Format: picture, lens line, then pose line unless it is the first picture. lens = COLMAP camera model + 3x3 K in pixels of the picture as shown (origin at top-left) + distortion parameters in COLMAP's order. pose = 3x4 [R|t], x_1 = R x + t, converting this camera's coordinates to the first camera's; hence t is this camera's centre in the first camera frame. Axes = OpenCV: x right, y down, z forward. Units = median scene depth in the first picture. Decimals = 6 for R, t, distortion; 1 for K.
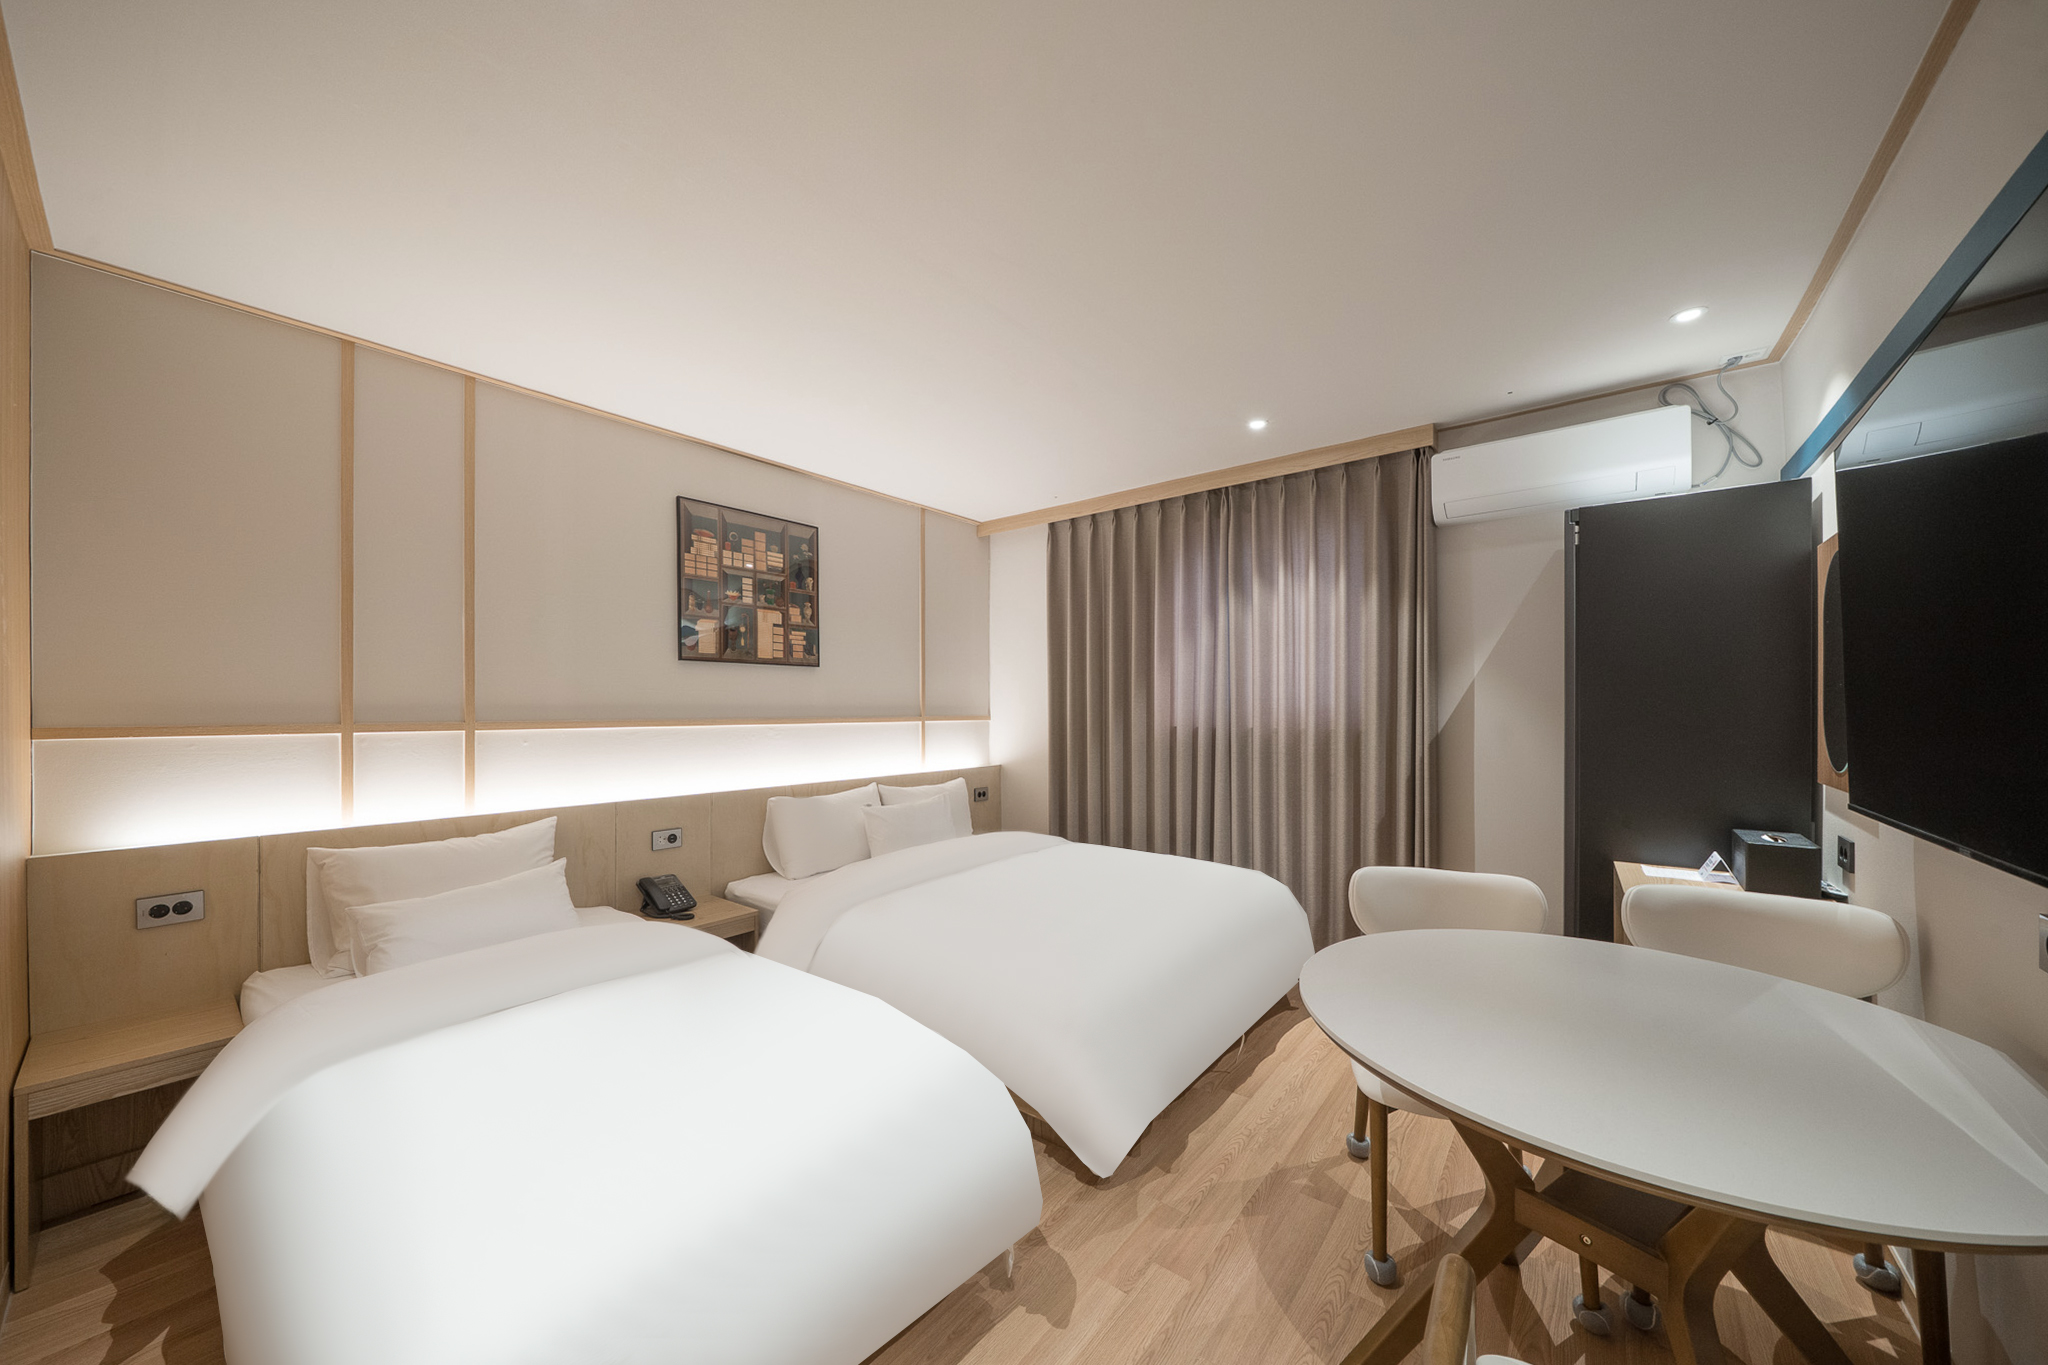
lens RADIAL K [[692.0, 0, 1005.2], [0, 692.0, 712.3], [0, 0, 1]] dist [-0.001102, -0.000085]
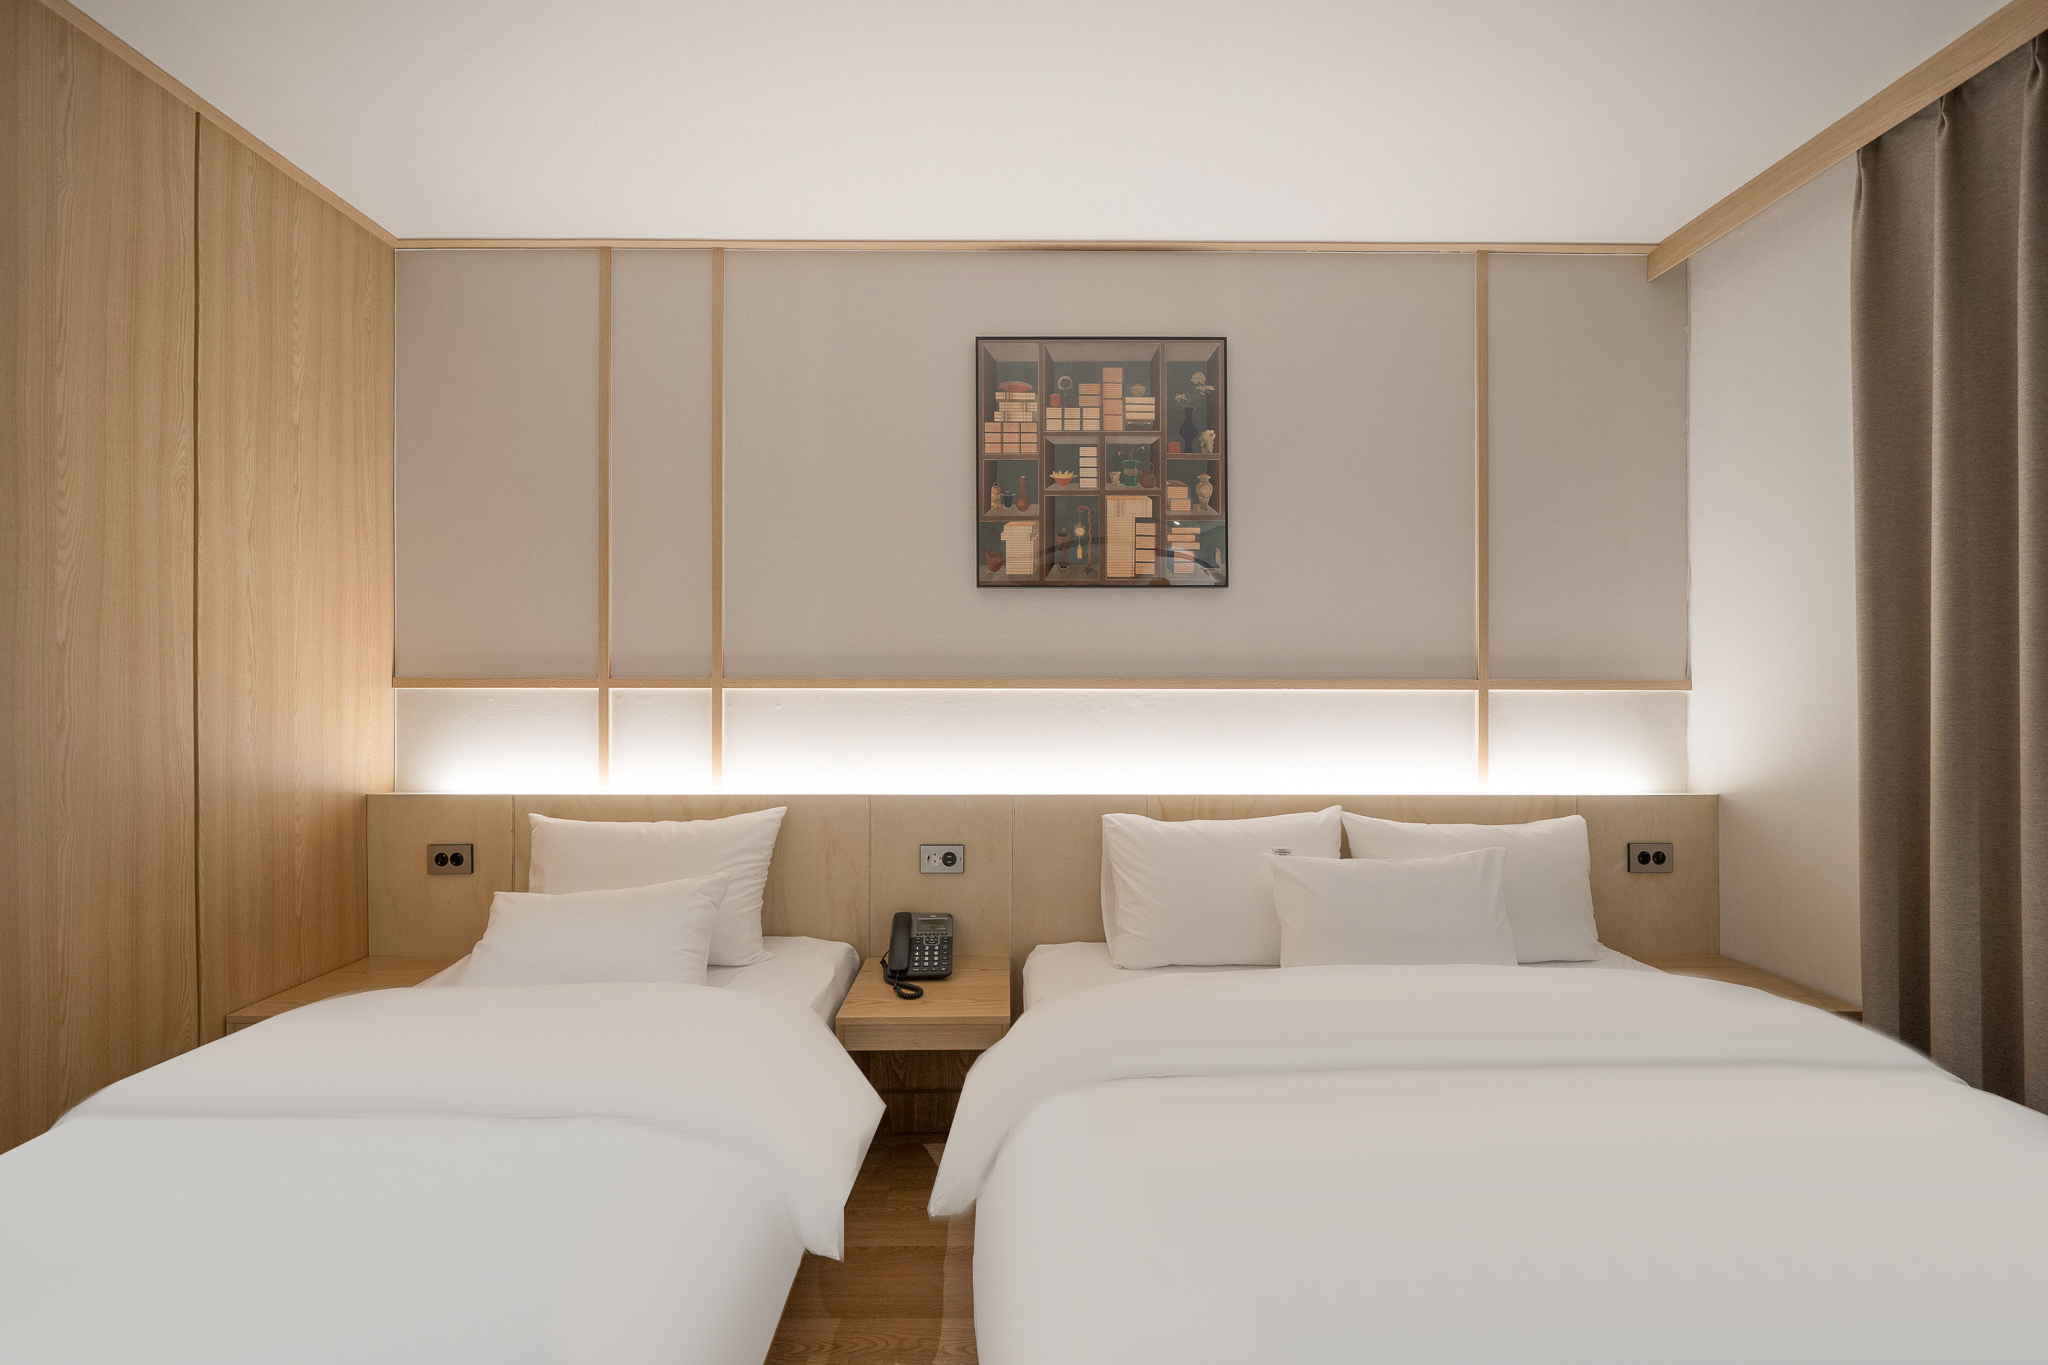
lens RADIAL K [[785.1, 0, 1017.6], [0, 785.1, 689.5], [0, 0, 1]] dist [-0.002637, -0.000658]
pose [[0.652149, -0.004161, -0.758079, 0.110508], [-0.005968, 0.999926, -0.010622, 0.027443], [0.758067, 0.011452, 0.652076, 0.517835]]
